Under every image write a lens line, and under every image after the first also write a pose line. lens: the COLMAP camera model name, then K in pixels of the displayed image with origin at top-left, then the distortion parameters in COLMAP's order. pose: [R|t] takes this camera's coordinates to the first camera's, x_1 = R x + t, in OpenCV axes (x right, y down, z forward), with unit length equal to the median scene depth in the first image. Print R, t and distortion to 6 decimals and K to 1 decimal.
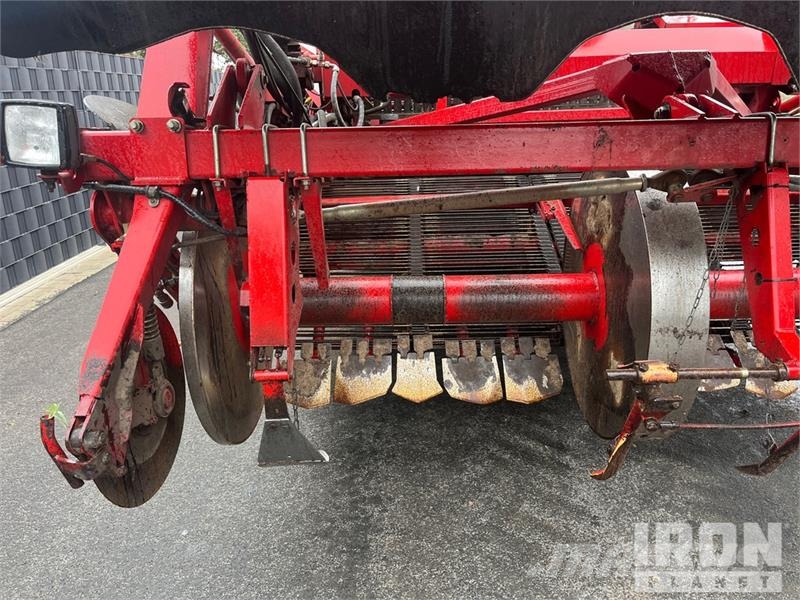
lens RADIAL K [[605.0, 0, 402.6], [0, 605.0, 297.3], [0, 0, 1]] dist [0.057091, -0.082379]
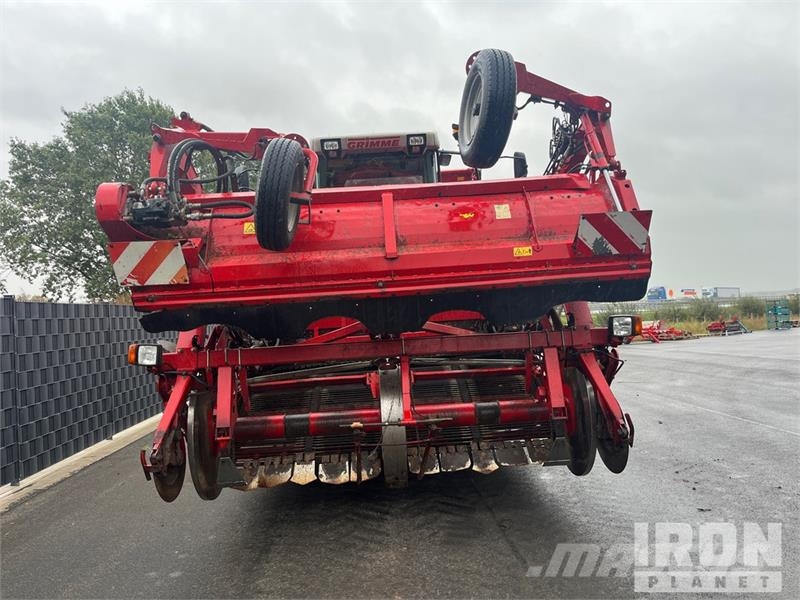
lens RADIAL K [[605.0, 0, 398.2], [0, 605.0, 299.7], [0, 0, 1]] dist [0.057091, -0.082379]
pose [[0.998544, -0.038197, 0.038081, 0.267389], [0.048799, 0.940531, -0.336184, 0.277321], [-0.022975, 0.337552, 0.941026, -0.987036]]
